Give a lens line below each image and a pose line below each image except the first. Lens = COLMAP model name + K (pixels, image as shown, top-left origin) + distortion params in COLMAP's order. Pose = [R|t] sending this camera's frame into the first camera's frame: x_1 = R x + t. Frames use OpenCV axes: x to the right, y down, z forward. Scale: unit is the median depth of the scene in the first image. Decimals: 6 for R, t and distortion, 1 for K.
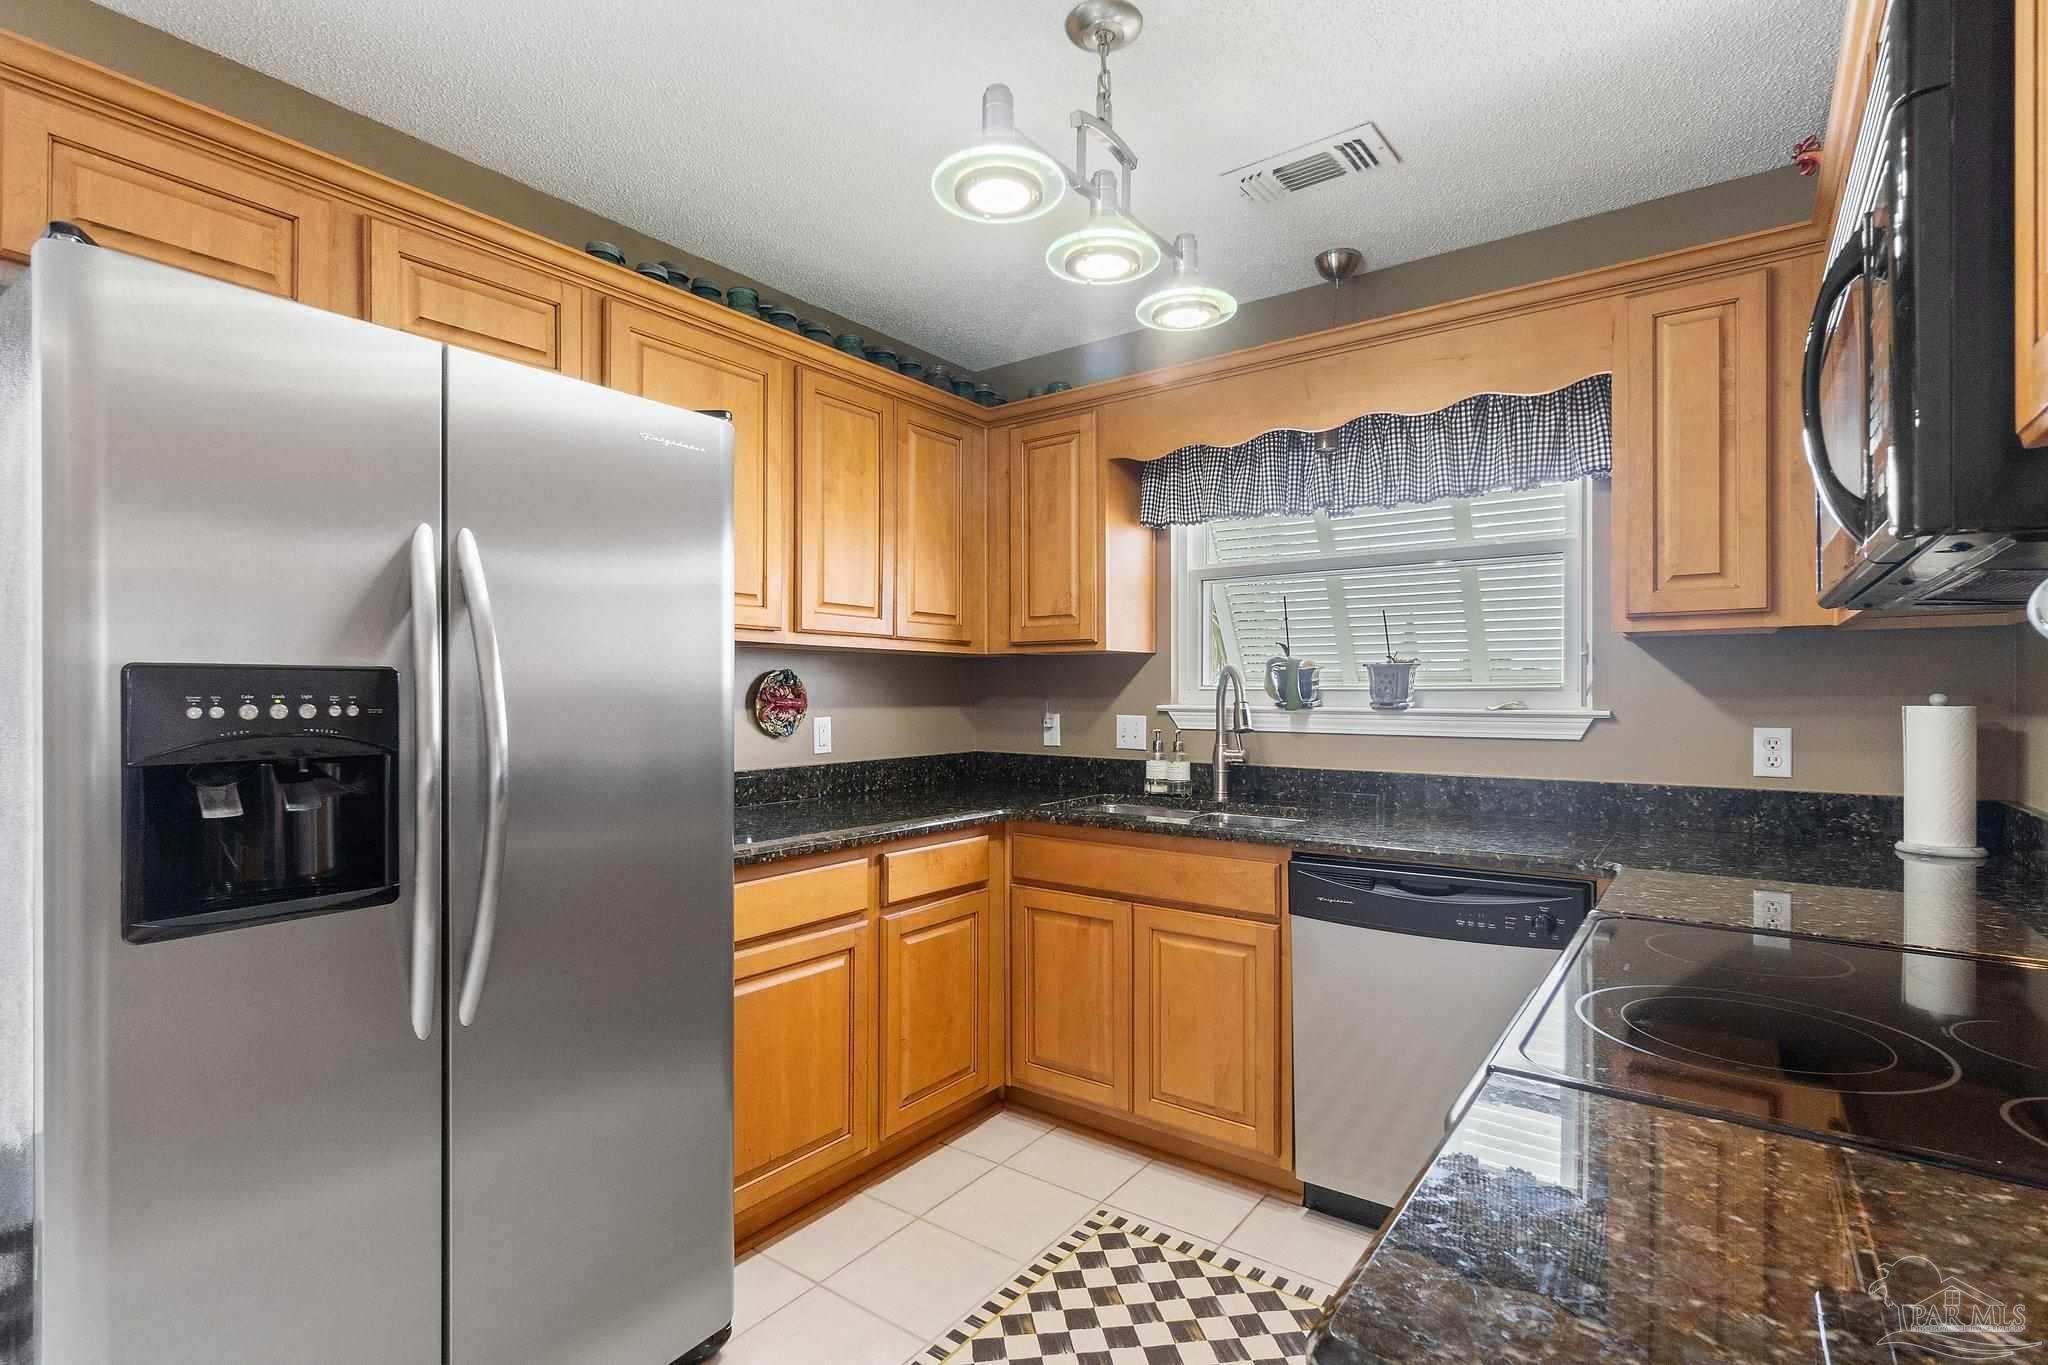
lens RADIAL K [[965.0, 0, 1026.0], [0, 965.0, 689.9], [0, 0, 1]] dist [-0.003523, -0.000534]
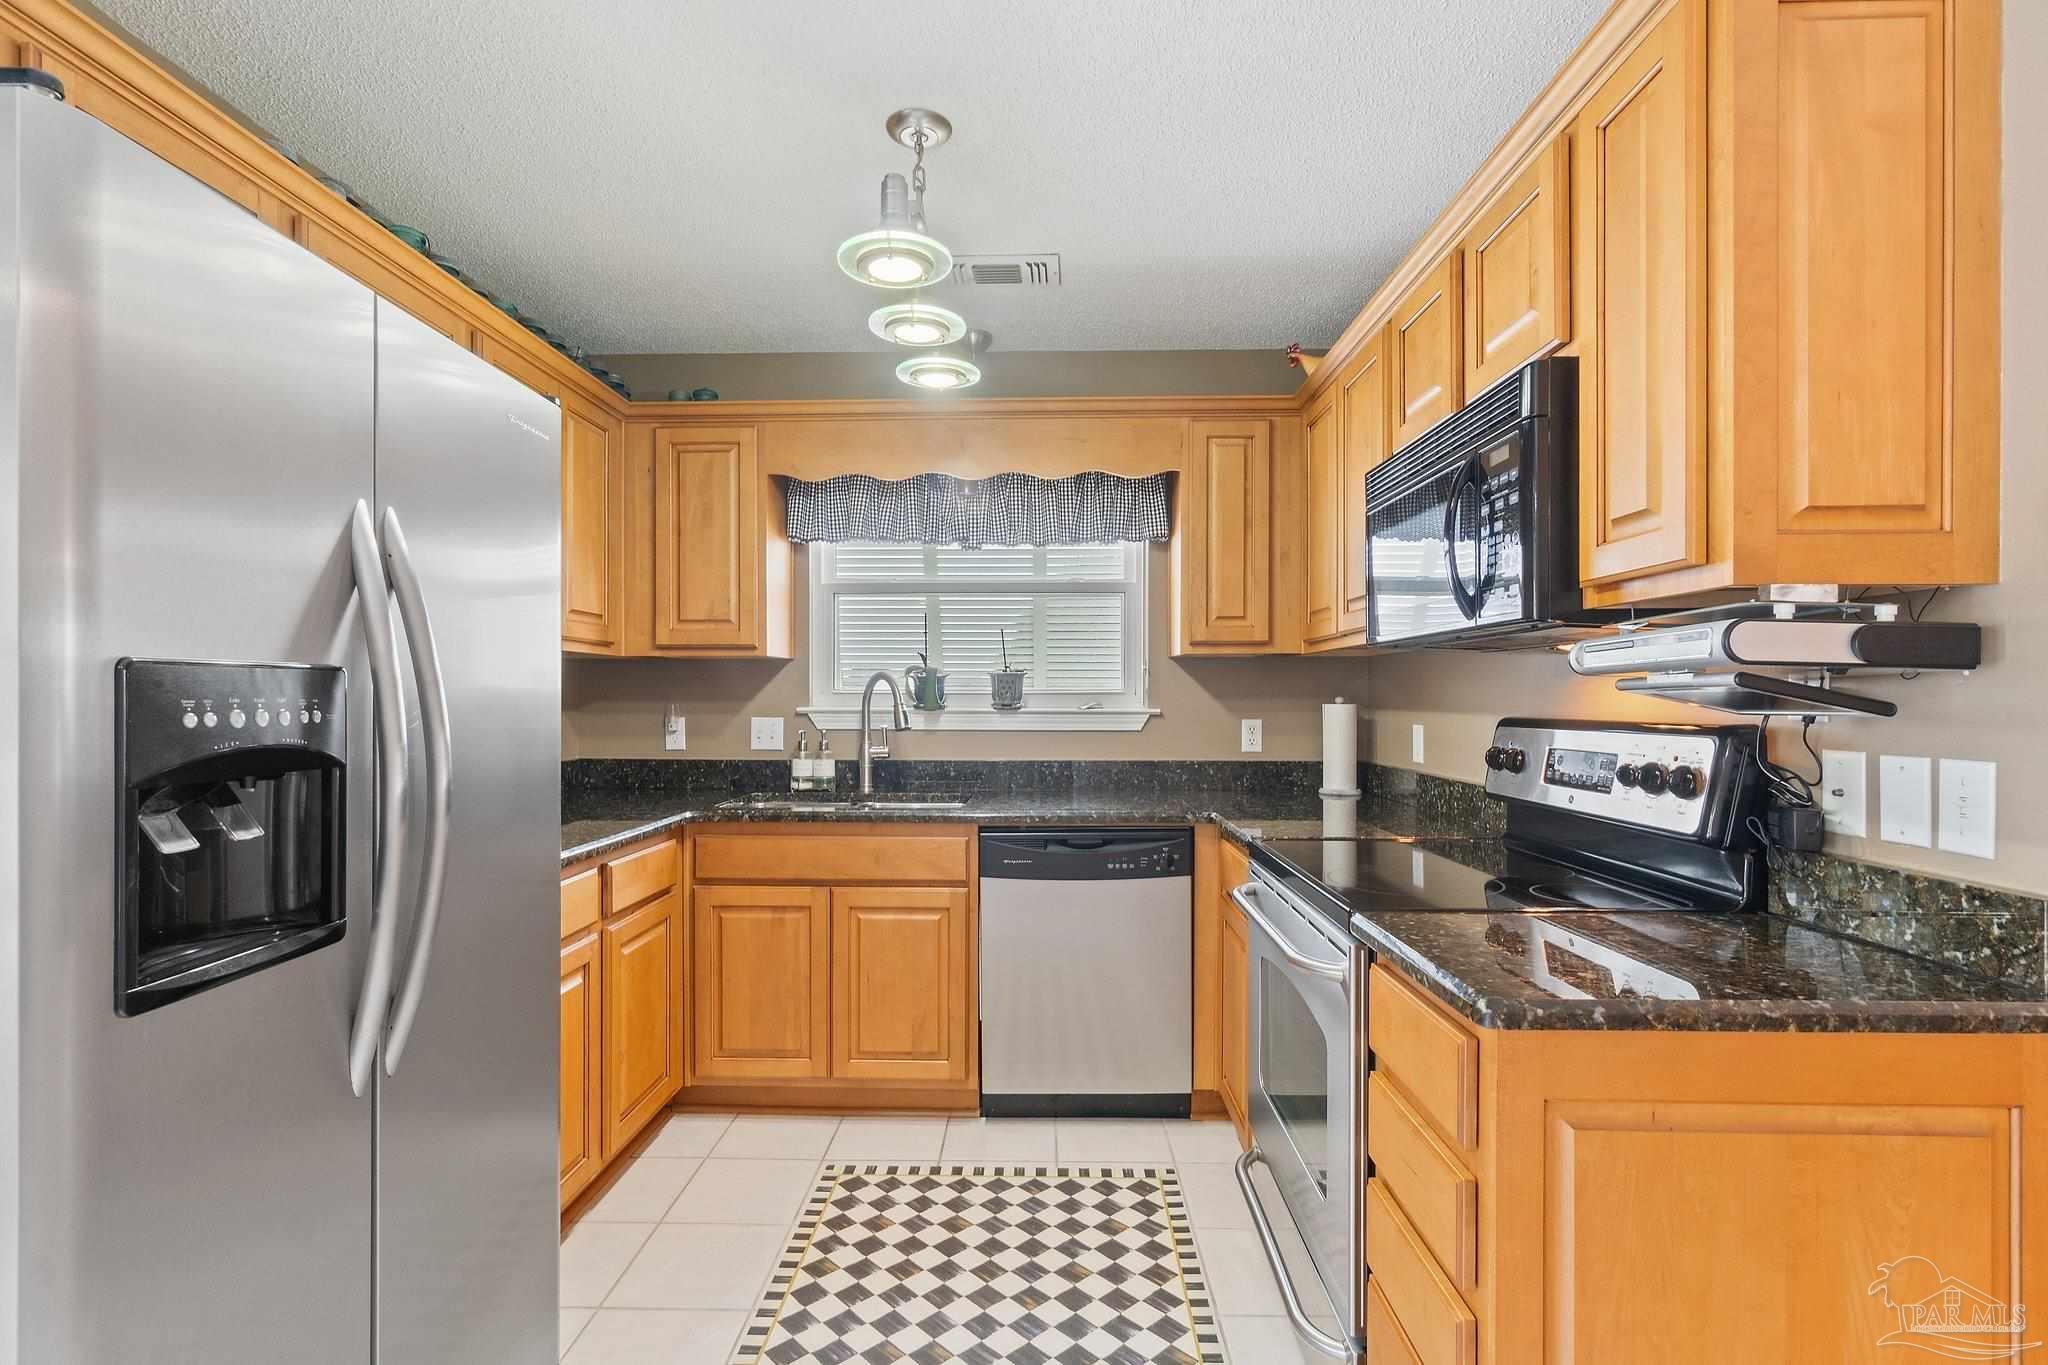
lens RADIAL K [[963.7, 0, 1027.8], [0, 963.7, 696.5], [0, 0, 1]] dist [0.000479, -0.000142]
pose [[0.817096, -0.000135, 0.576501, -0.348910], [-0.001520, 0.999996, 0.002388, 0.000474], [-0.576499, -0.002827, 0.817093, -0.029093]]
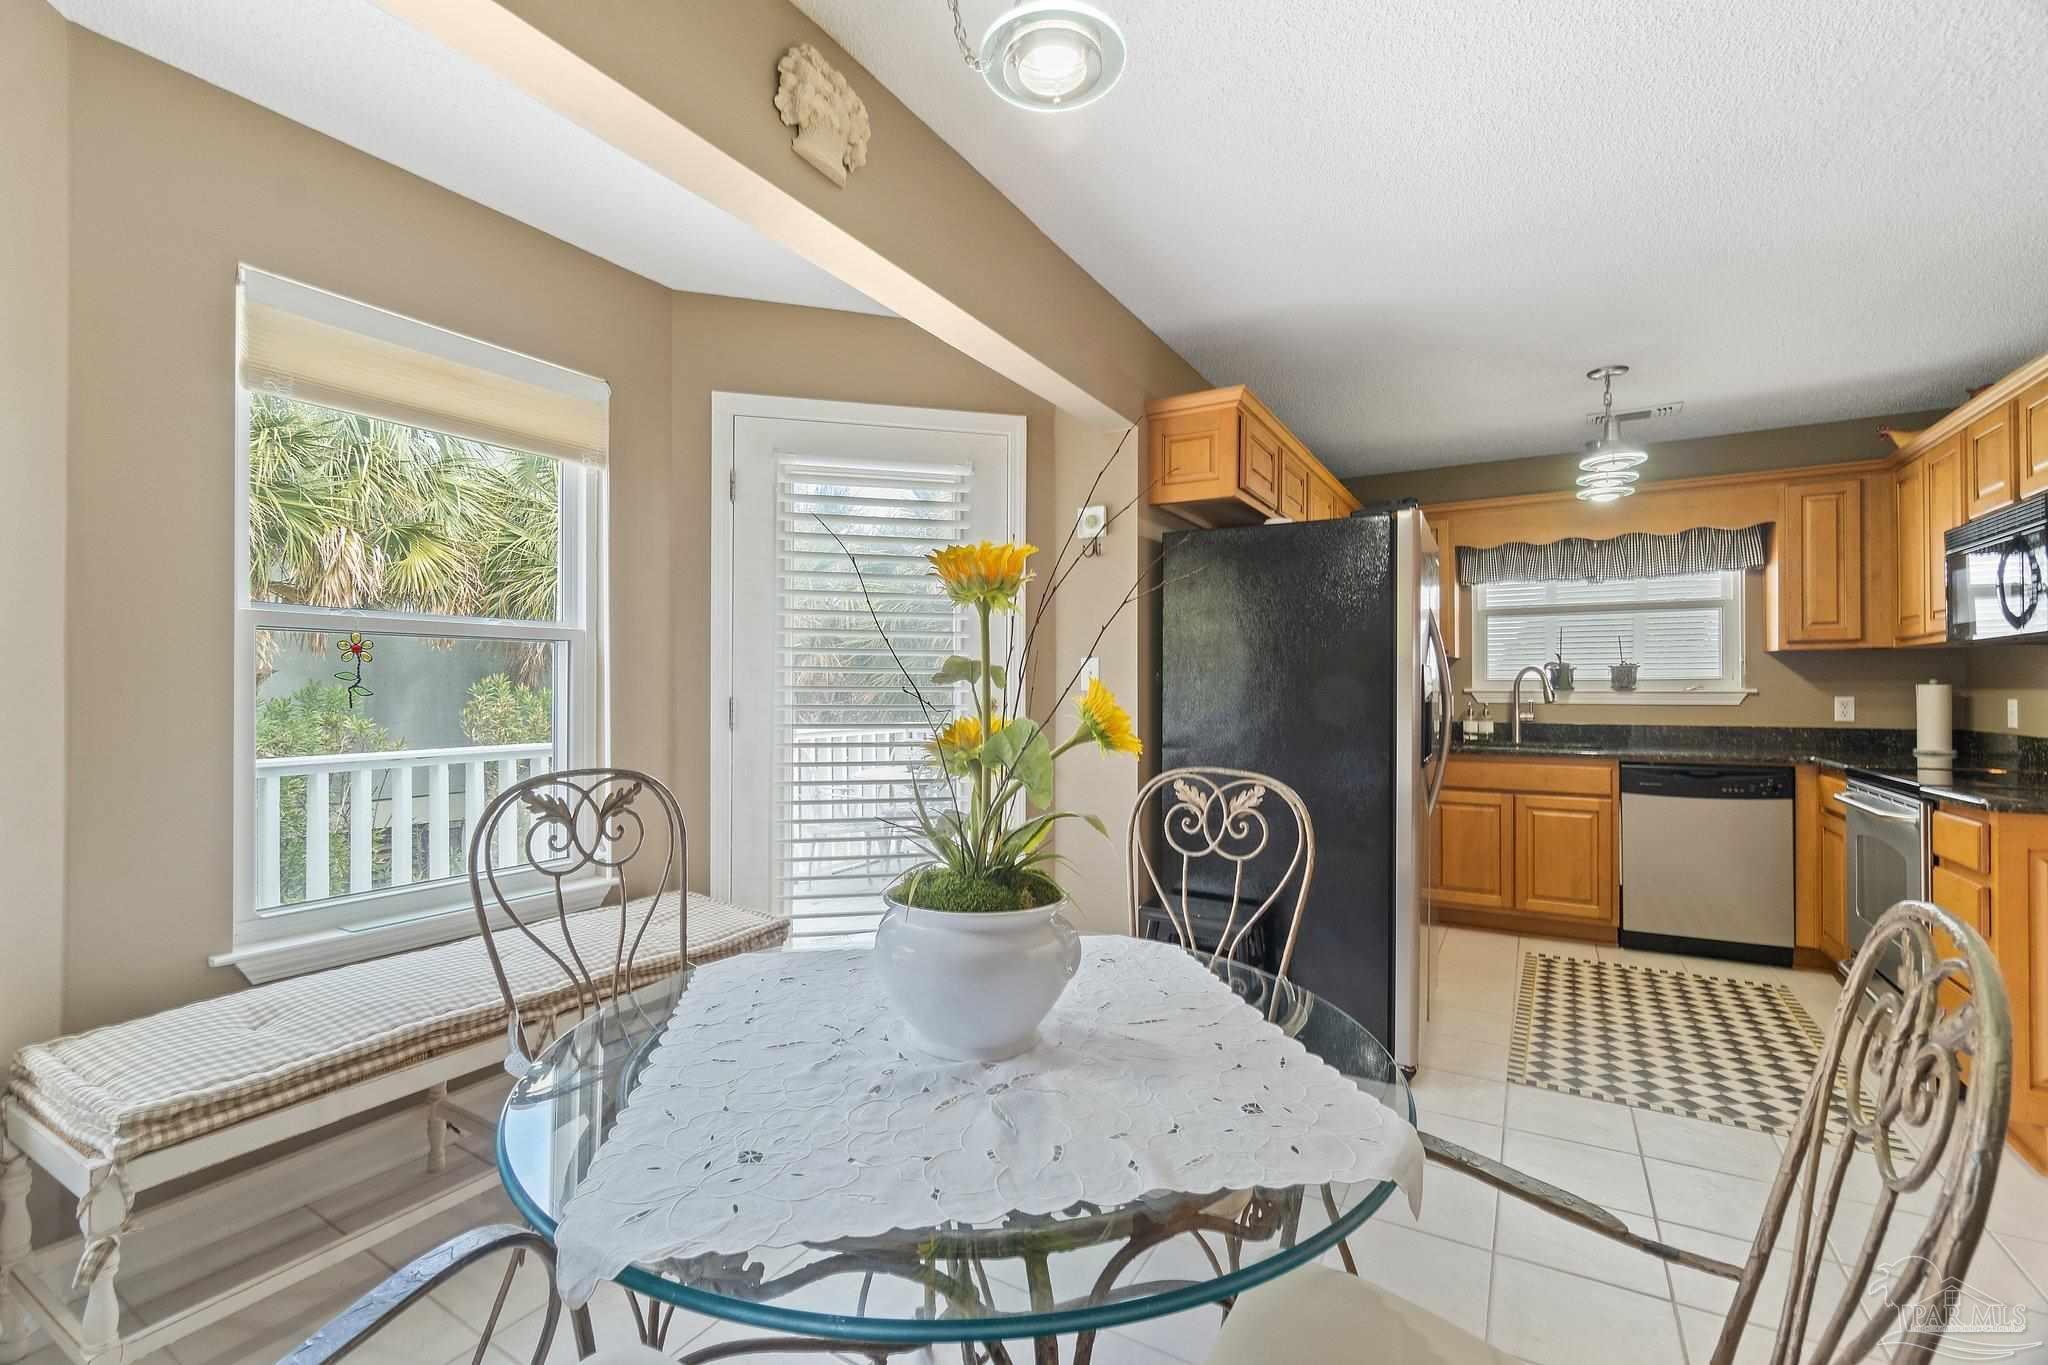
lens RADIAL K [[883.3, 0, 1021.7], [0, 883.3, 687.0], [0, 0, 1]] dist [-0.000250, 0.000071]
pose [[0.994815, -0.000833, 0.101701, -1.027509], [0.001158, 0.999994, -0.003129, 0.020407], [-0.101698, 0.003230, 0.994810, -0.606296]]
